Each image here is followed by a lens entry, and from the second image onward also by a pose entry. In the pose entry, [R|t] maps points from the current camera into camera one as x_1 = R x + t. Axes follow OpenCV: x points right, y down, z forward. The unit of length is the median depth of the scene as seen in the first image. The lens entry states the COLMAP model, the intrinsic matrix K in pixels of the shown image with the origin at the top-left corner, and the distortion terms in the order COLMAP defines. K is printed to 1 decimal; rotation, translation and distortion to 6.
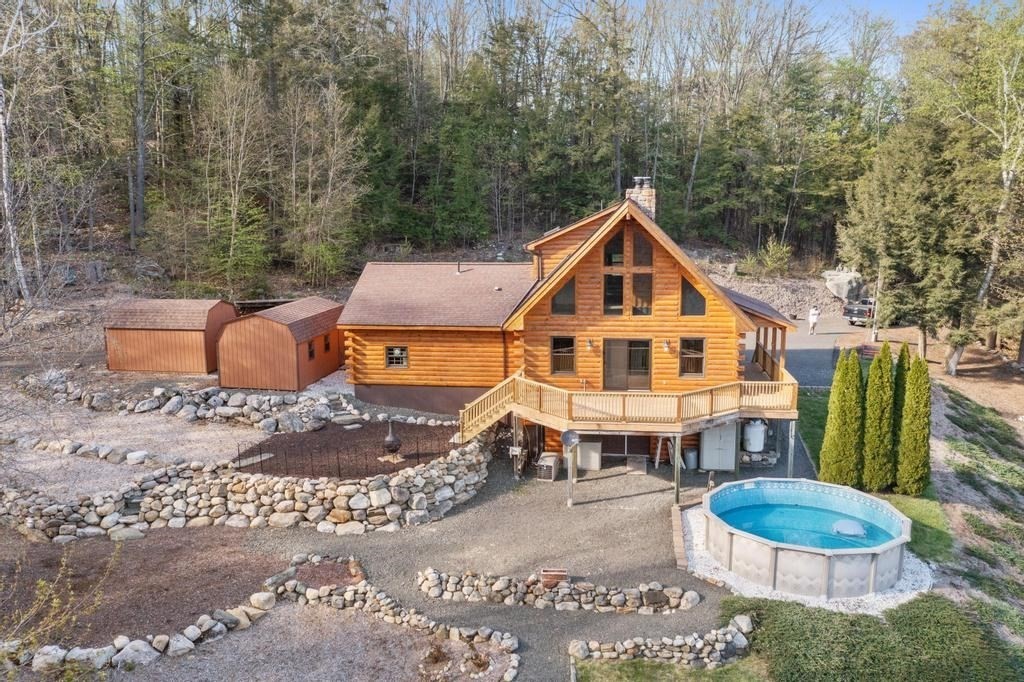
lens RADIAL K [[820.7, 0, 509.9], [0, 820.7, 334.1], [0, 0, 1]] dist [-0.018355, 0.018171]
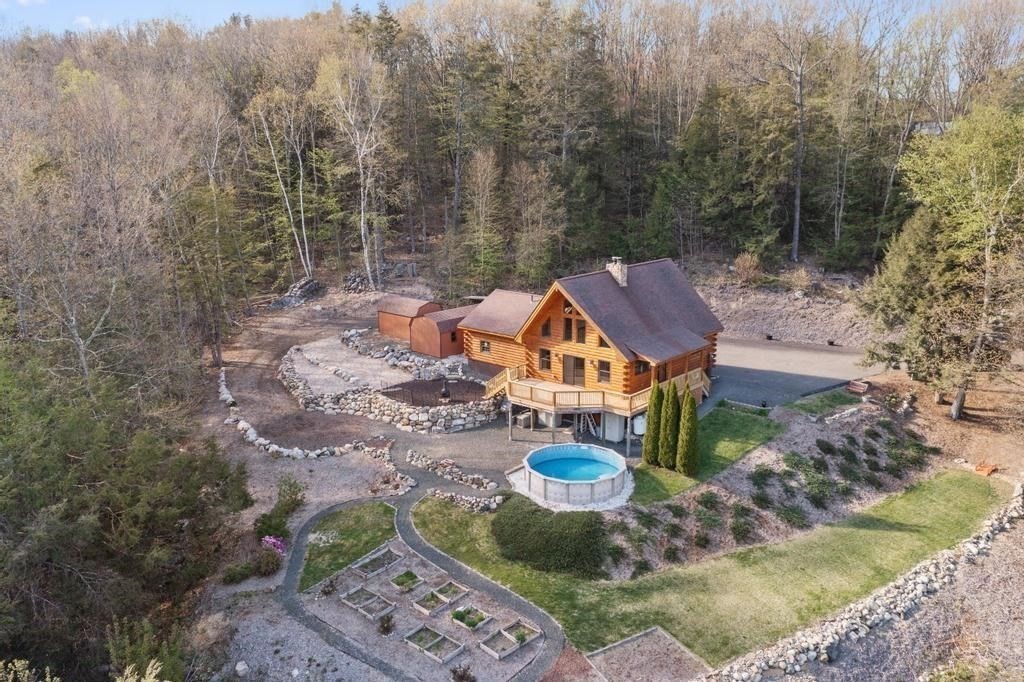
lens RADIAL K [[820.7, 0, 509.4], [0, 820.7, 342.1], [0, 0, 1]] dist [-0.018355, 0.018171]
pose [[0.832284, 0.129126, -0.539101, 1.037282], [-0.087456, 0.990899, 0.102324, -0.203613], [0.547407, -0.038016, 0.836003, -0.562343]]
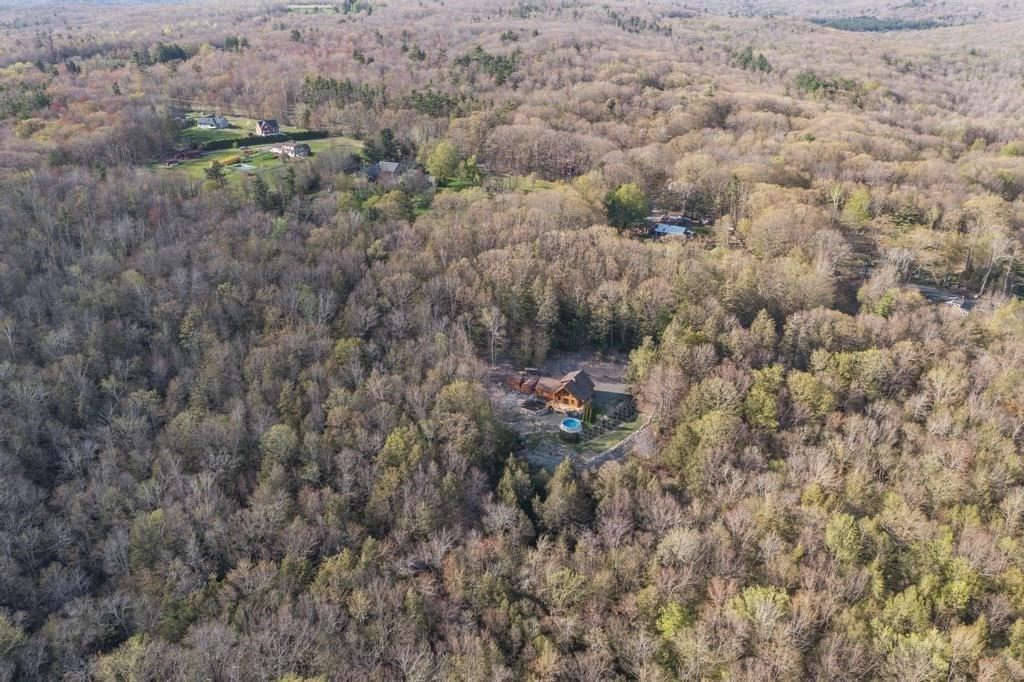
lens RADIAL K [[820.7, 0, 512.0], [0, 820.7, 341.6], [0, 0, 1]] dist [-0.018355, 0.018171]
pose [[0.924824, 0.150800, -0.349227, 2.673771], [-0.052069, 0.959608, 0.276479, -3.074948], [0.376814, -0.237511, 0.895321, -7.116614]]
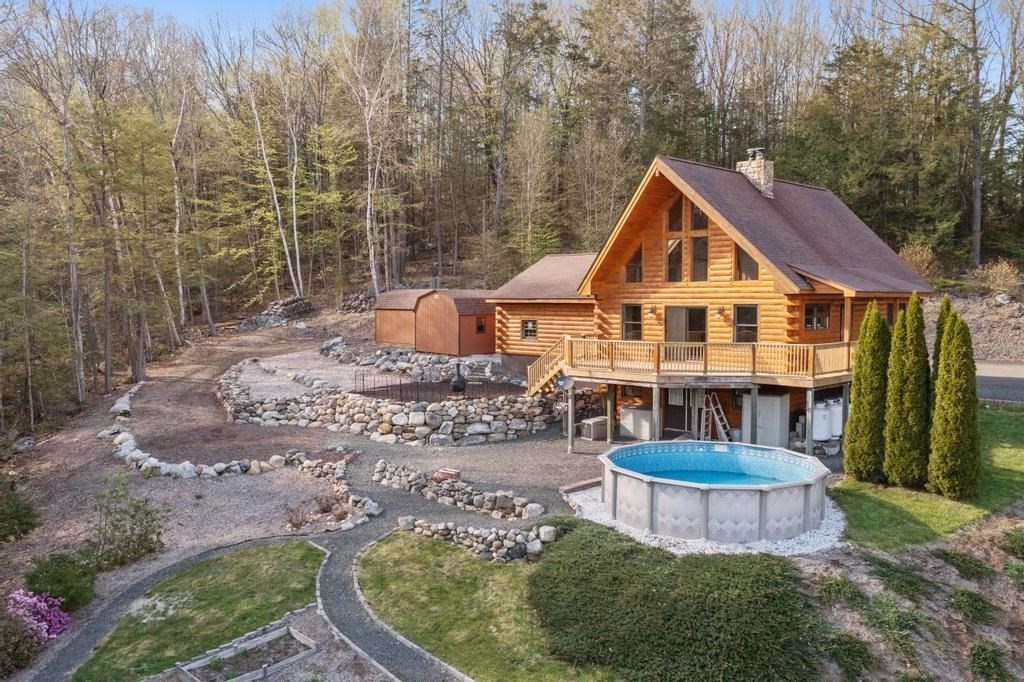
lens RADIAL K [[820.7, 0, 508.4], [0, 820.7, 340.4], [0, 0, 1]] dist [-0.018355, 0.018171]
pose [[0.793493, 0.041205, -0.607183, 0.610420], [-0.105205, 0.991972, -0.070168, 0.146331], [0.599418, 0.119556, 0.791457, 0.126757]]
